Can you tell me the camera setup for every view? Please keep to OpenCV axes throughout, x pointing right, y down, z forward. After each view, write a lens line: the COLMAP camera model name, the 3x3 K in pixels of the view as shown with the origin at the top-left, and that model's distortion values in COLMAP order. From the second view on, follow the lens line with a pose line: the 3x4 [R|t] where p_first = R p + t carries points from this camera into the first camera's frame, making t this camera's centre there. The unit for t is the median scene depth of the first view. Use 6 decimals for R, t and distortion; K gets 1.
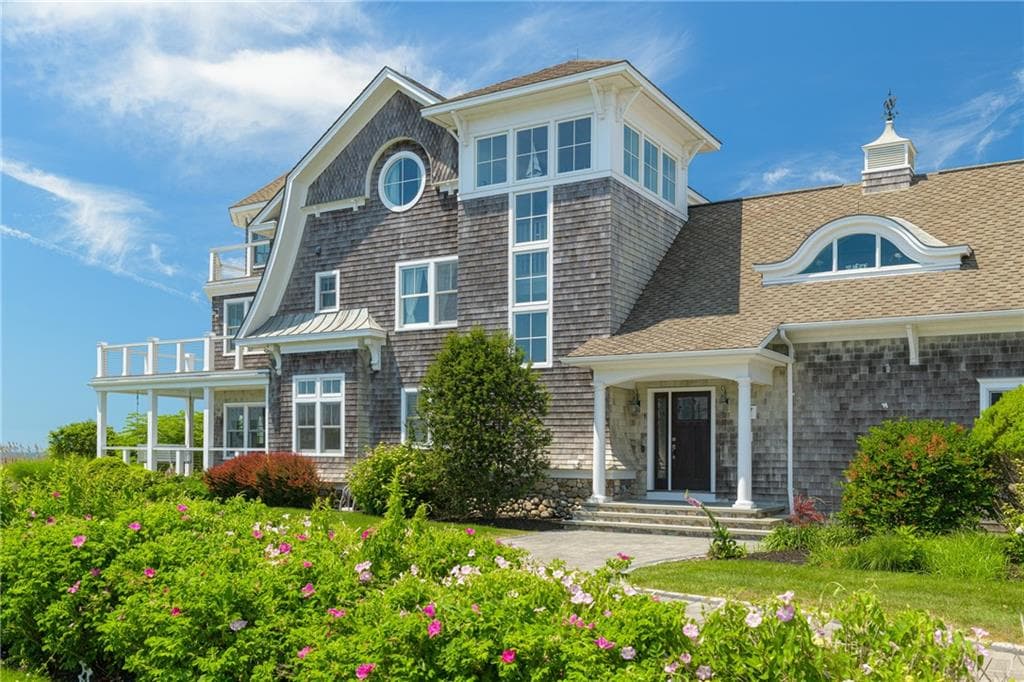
lens RADIAL K [[915.4, 0, 530.9], [0, 915.4, 421.7], [0, 0, 1]] dist [-0.000160, -0.000914]
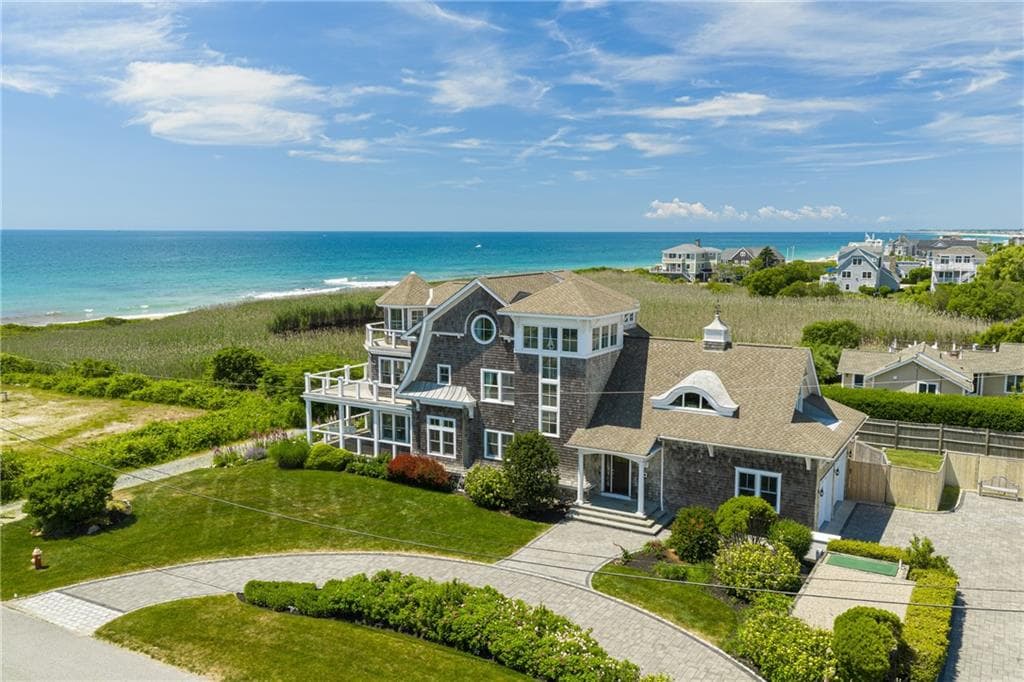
lens RADIAL K [[824.0, 0, 532.7], [0, 824.0, 324.6], [0, 0, 1]] dist [0.068015, 0.000830]
pose [[0.999453, -0.005164, 0.032666, -0.100463], [0.000576, 0.990302, 0.138928, -0.581156], [-0.033067, -0.138833, 0.989764, -0.900347]]
